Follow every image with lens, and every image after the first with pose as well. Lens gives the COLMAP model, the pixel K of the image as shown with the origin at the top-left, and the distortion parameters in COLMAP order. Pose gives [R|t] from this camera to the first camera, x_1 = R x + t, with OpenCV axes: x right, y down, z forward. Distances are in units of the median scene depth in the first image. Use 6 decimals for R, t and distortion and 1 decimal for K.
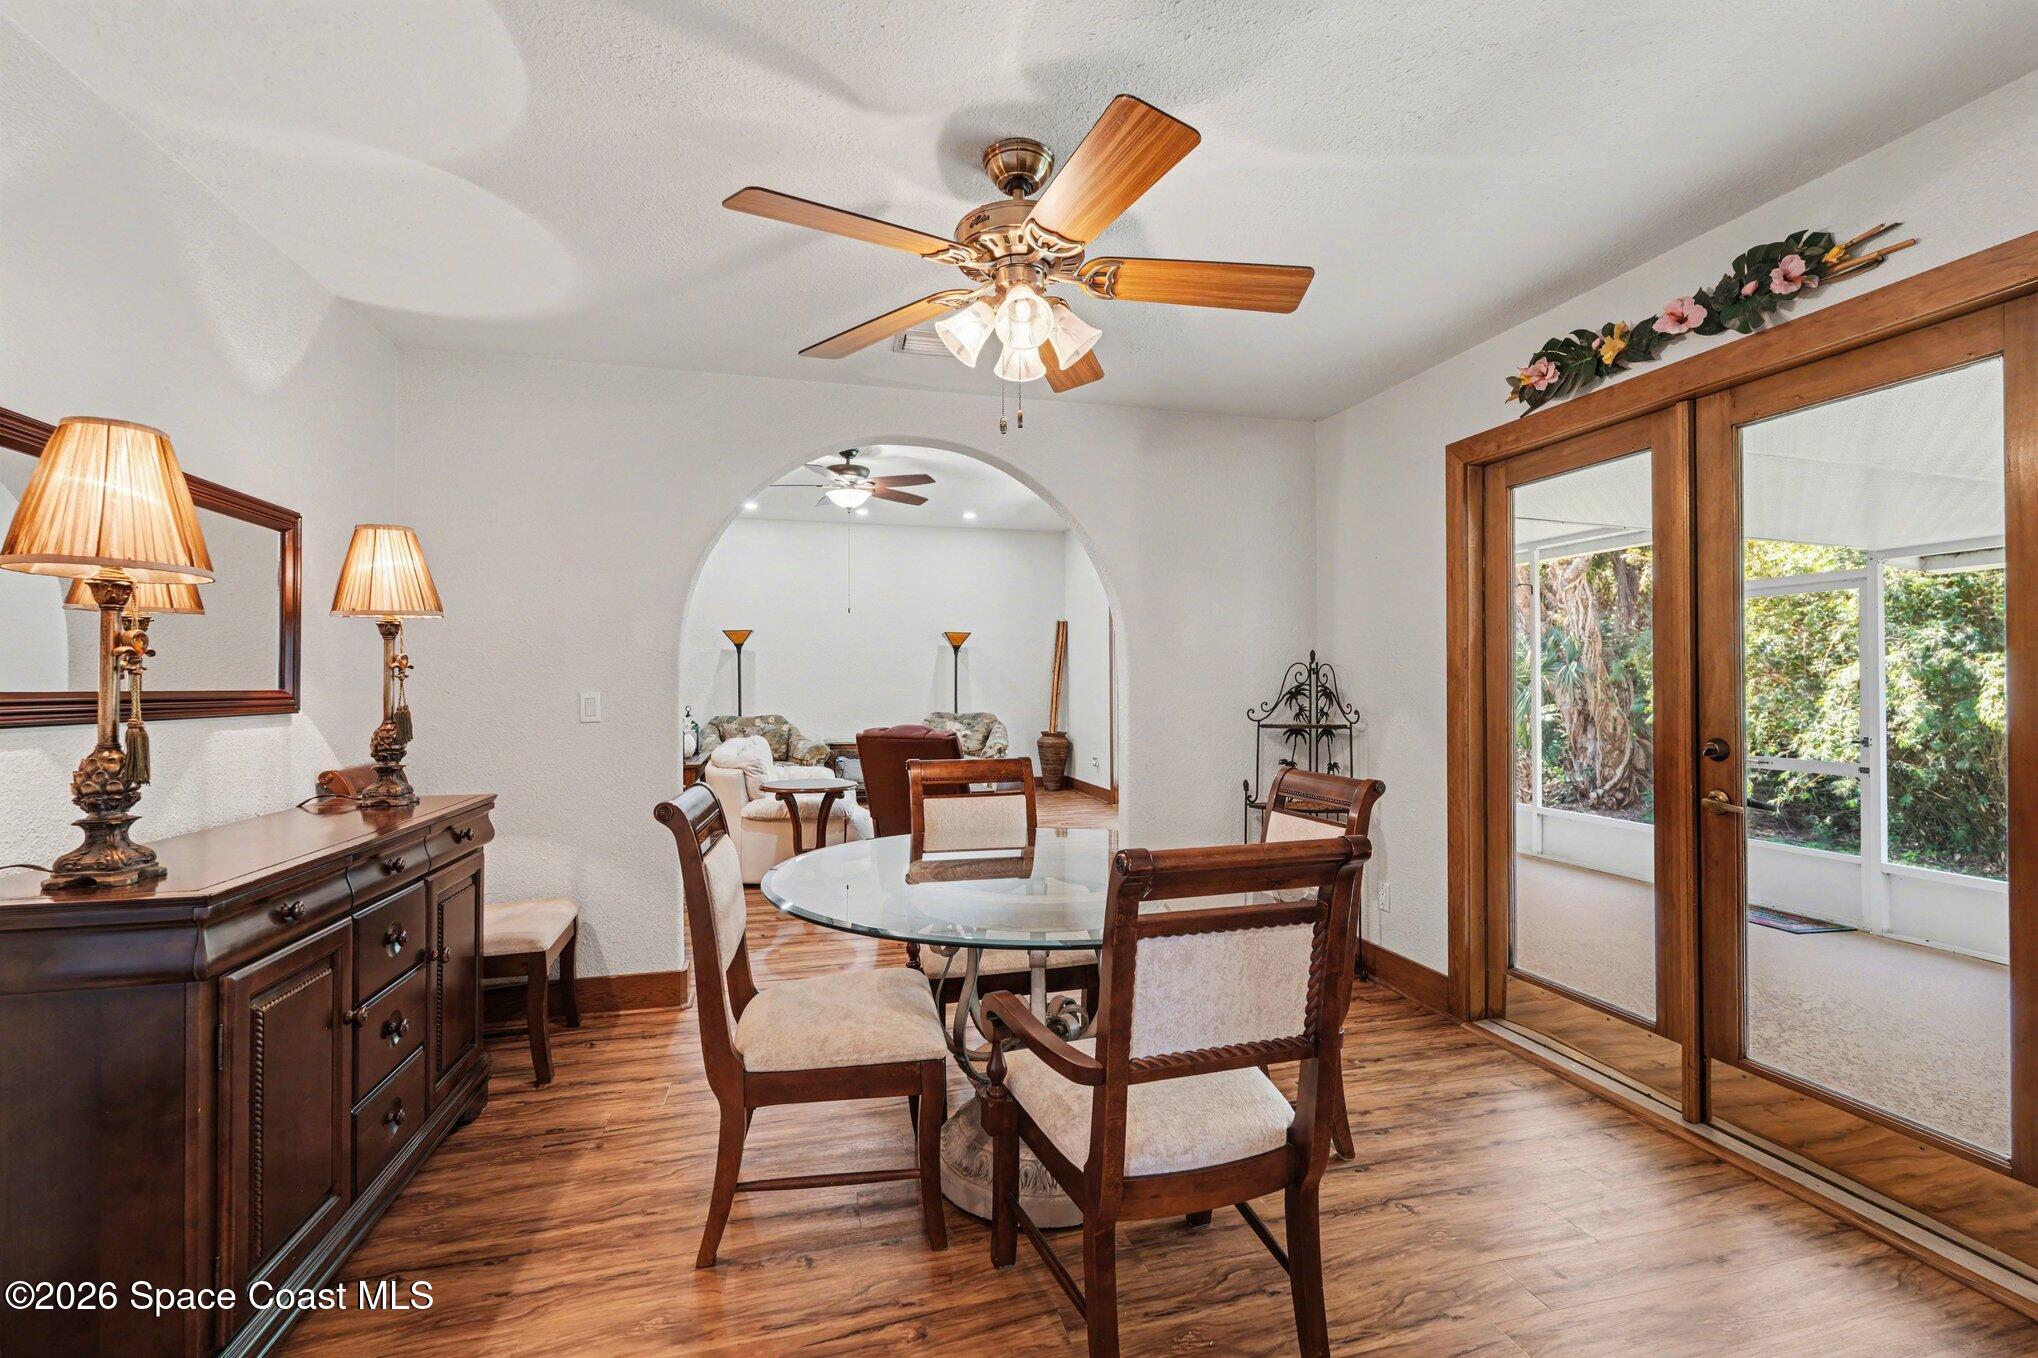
lens RADIAL K [[905.6, 0, 1045.6], [0, 905.6, 691.6], [0, 0, 1]] dist [-0.001417, -0.000126]
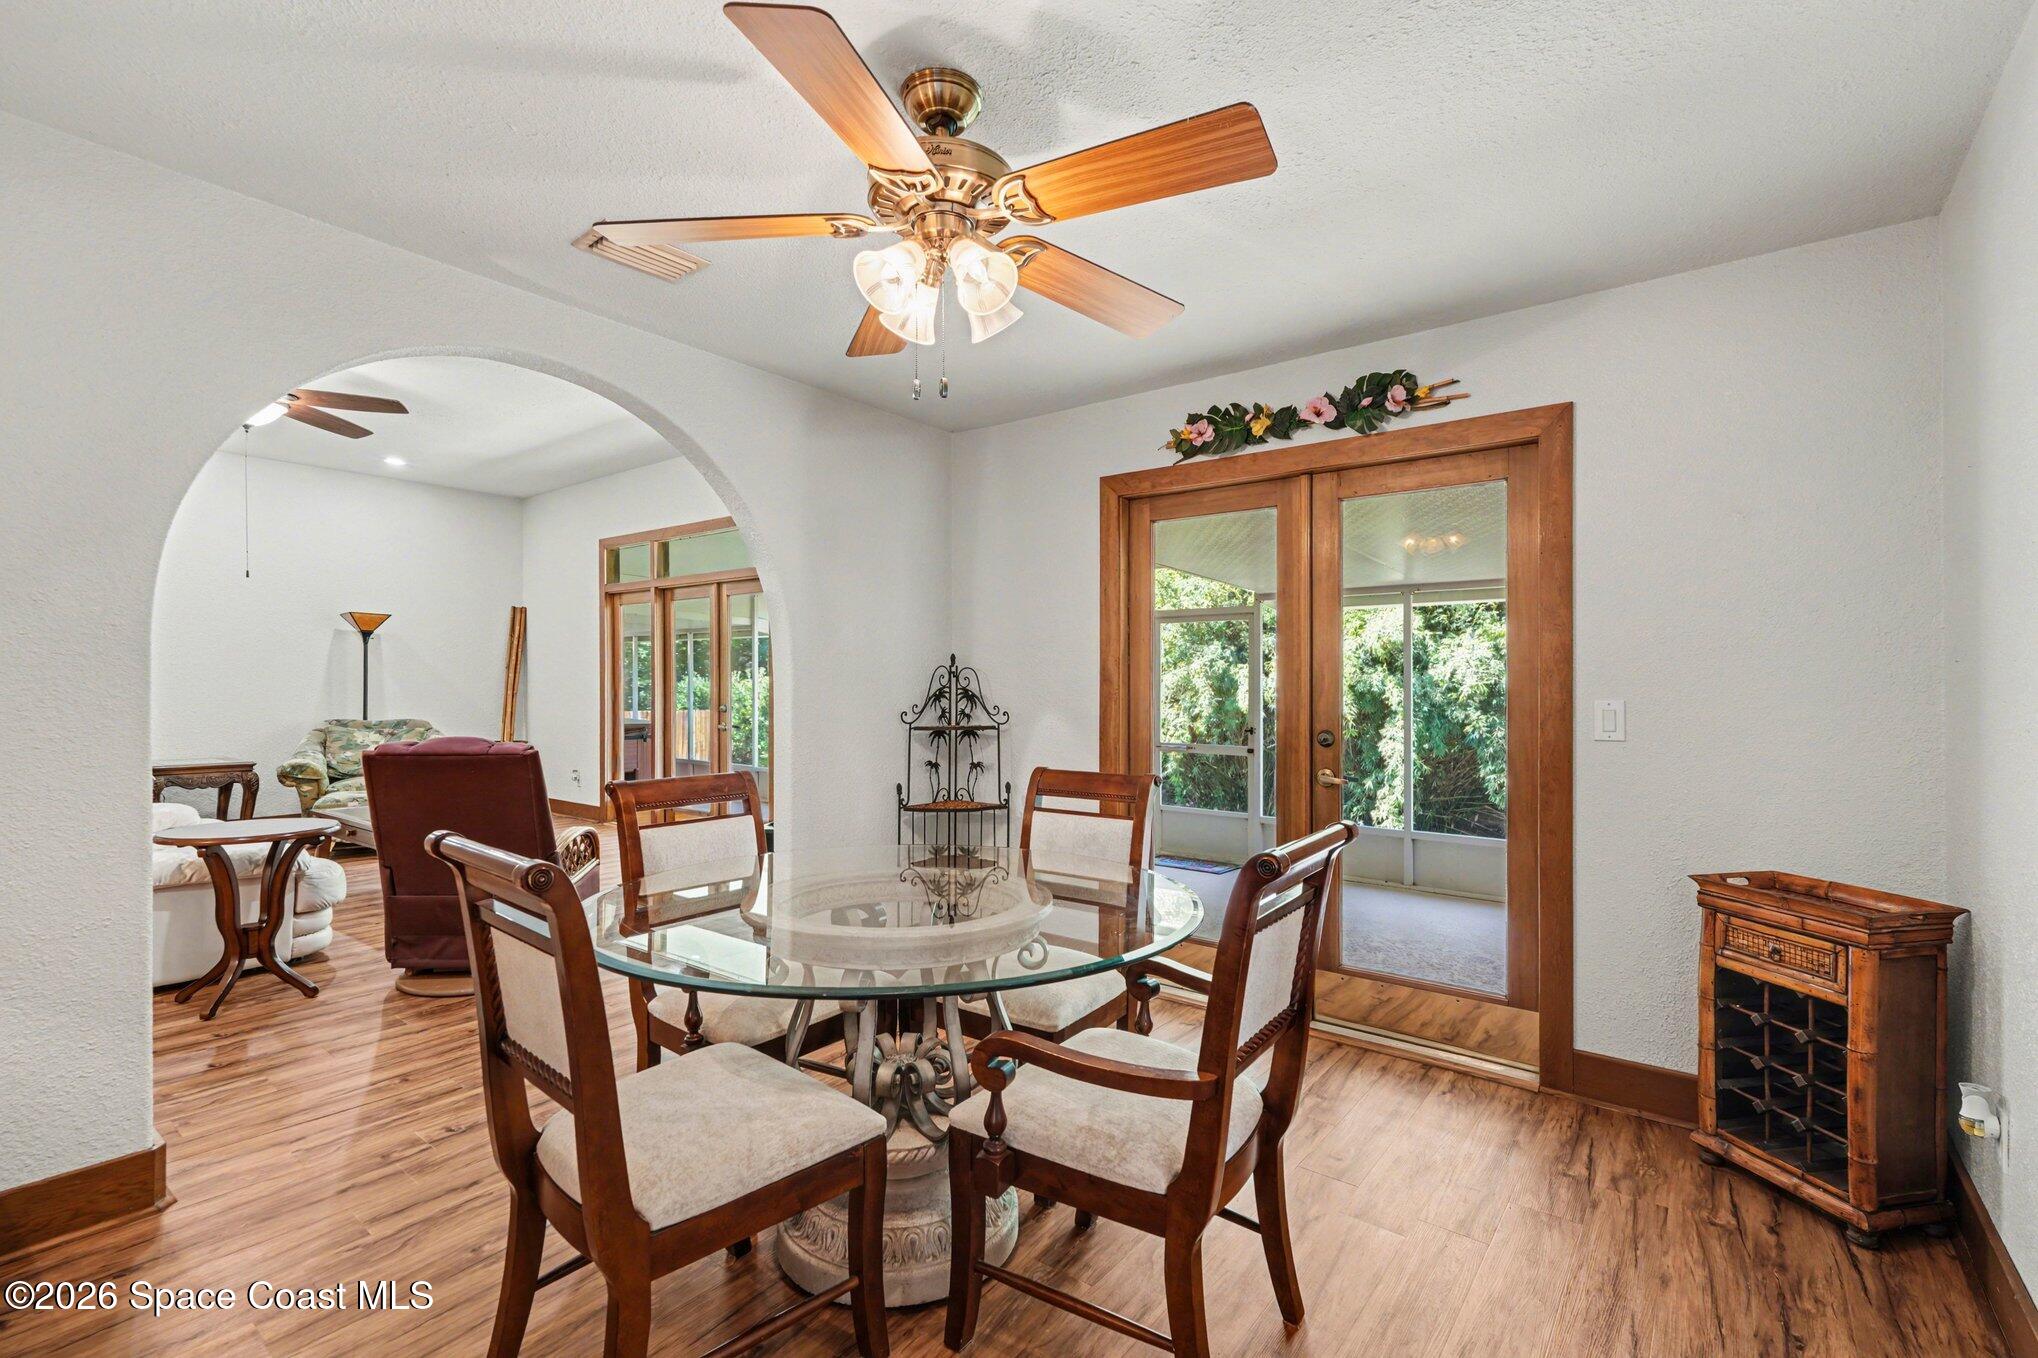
lens RADIAL K [[905.6, 0, 1045.6], [0, 905.6, 691.6], [0, 0, 1]] dist [-0.001417, -0.000126]
pose [[0.792706, 0.001797, 0.609601, -0.302473], [-0.002265, 0.999997, -0.000002, -0.003706], [-0.609600, -0.001379, 0.792708, 0.142480]]
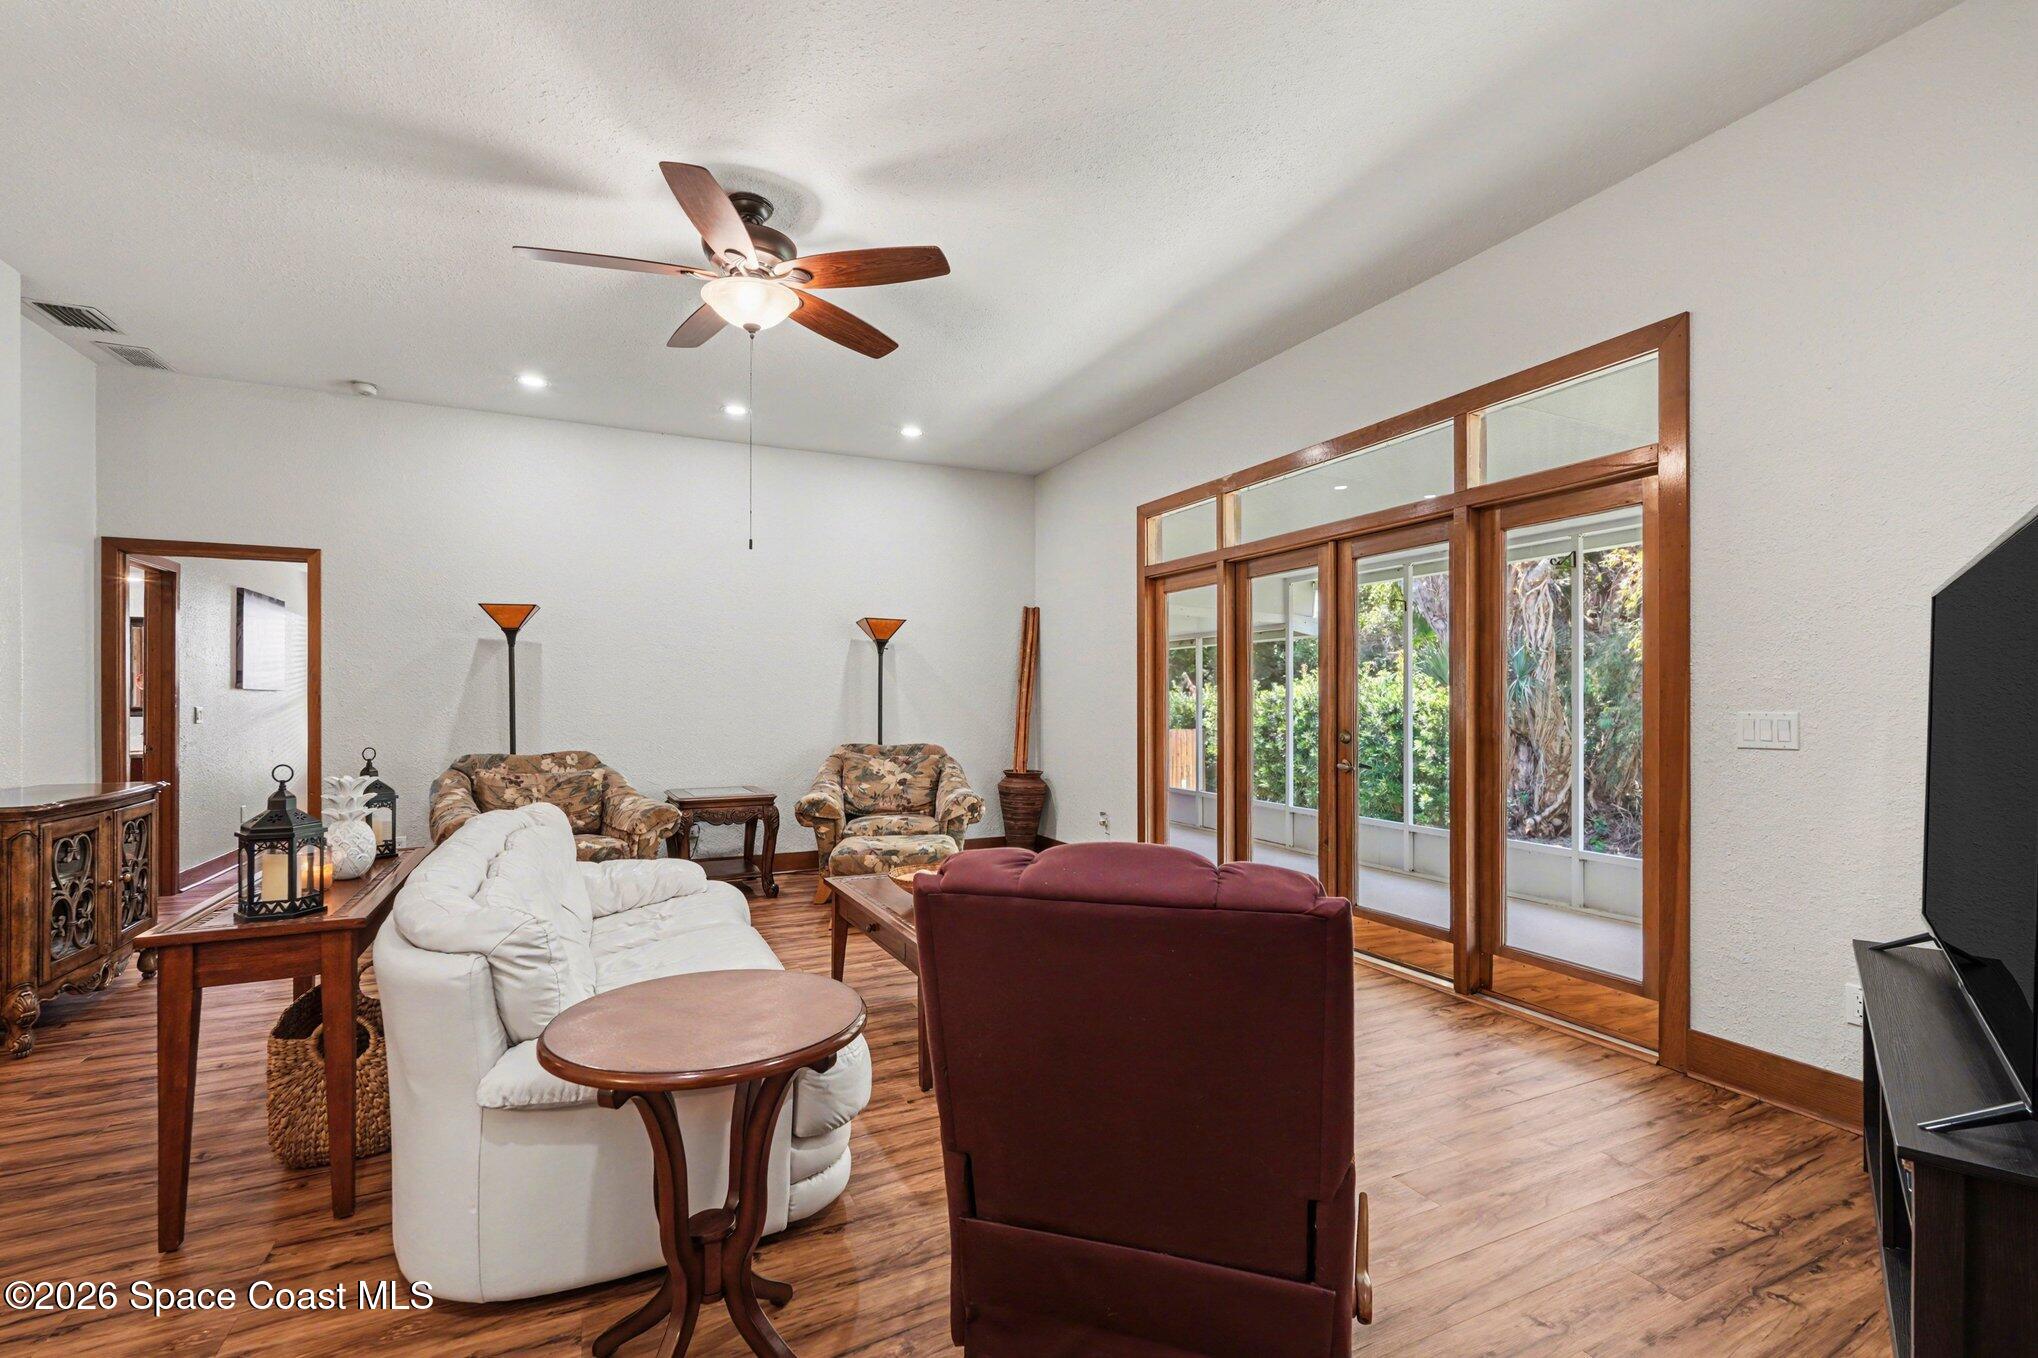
lens RADIAL K [[881.1, 0, 1022.1], [0, 881.1, 717.8], [0, 0, 1]] dist [-0.019377, -0.000288]
pose [[0.983313, -0.000682, 0.181921, -0.313734], [-0.001511, 0.999928, 0.011917, -0.007580], [-0.181916, -0.011993, 0.983241, 1.023619]]
